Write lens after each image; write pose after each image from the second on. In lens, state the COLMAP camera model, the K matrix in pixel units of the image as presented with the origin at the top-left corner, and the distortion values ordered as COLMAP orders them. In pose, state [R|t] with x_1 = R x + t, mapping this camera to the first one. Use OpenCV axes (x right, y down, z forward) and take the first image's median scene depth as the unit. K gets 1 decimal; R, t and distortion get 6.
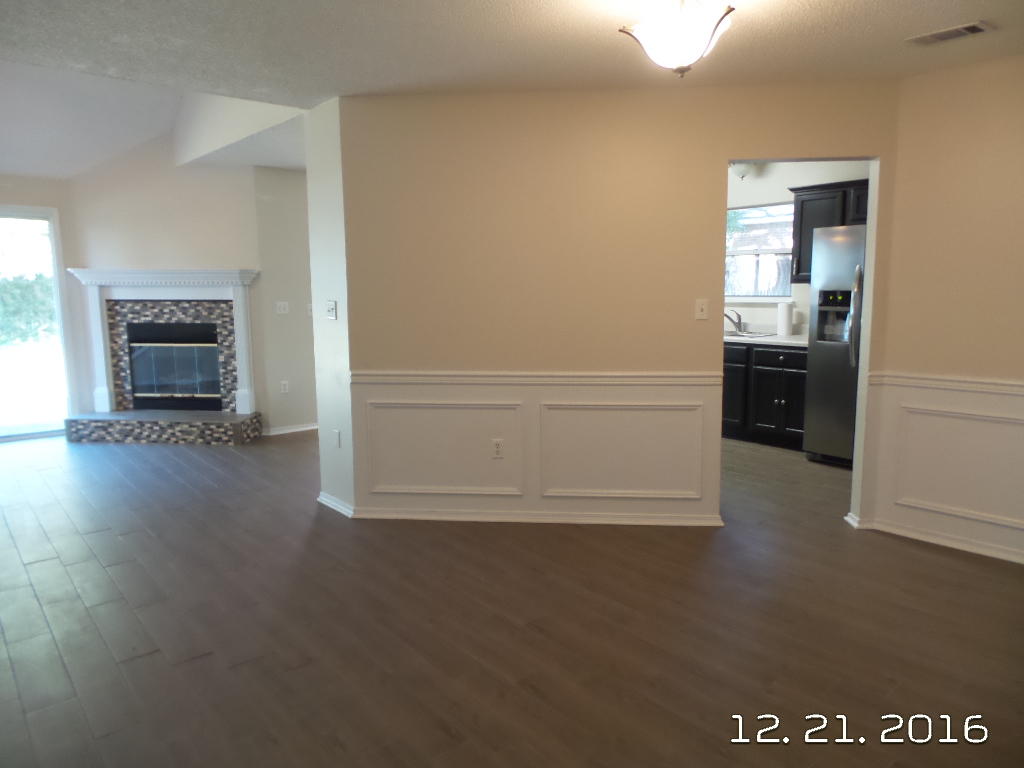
lens RADIAL K [[711.1, 0, 512.7], [0, 711.1, 395.1], [0, 0, 1]] dist [0.004180, 0.009491]
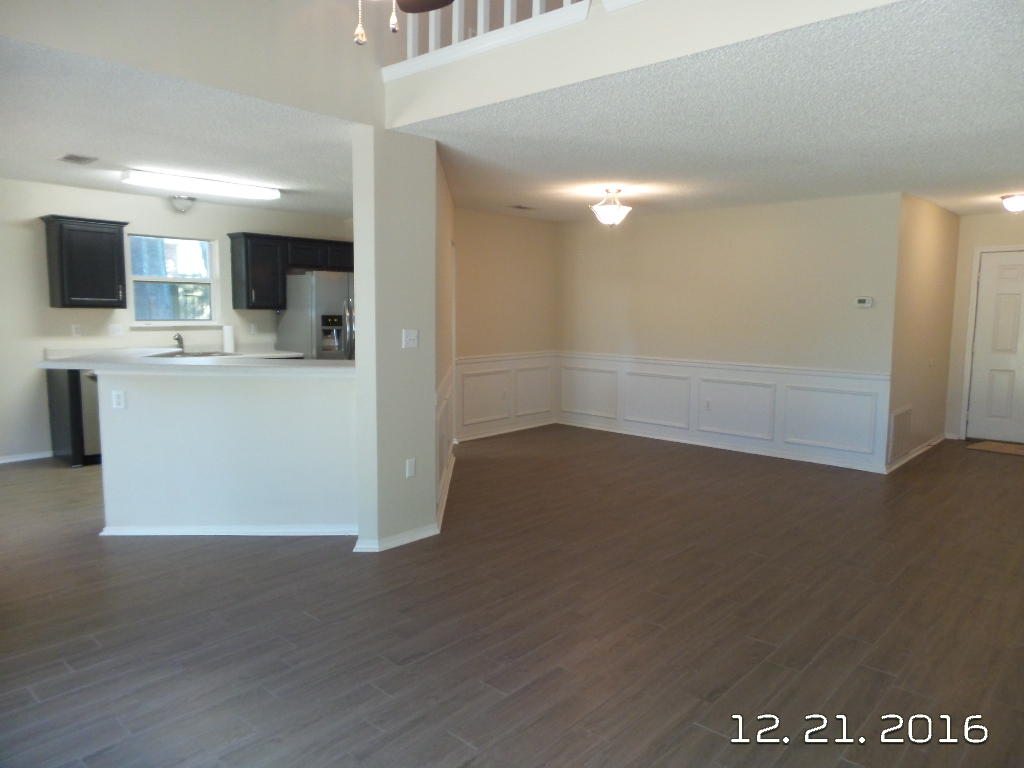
lens RADIAL K [[711.1, 0, 512.7], [0, 711.1, 395.1], [0, 0, 1]] dist [0.004180, 0.009491]
pose [[-0.135060, -0.121879, 0.983313, -0.825705], [0.130689, 0.981544, 0.139610, -0.110456], [-0.982181, 0.147364, -0.116639, 0.647095]]
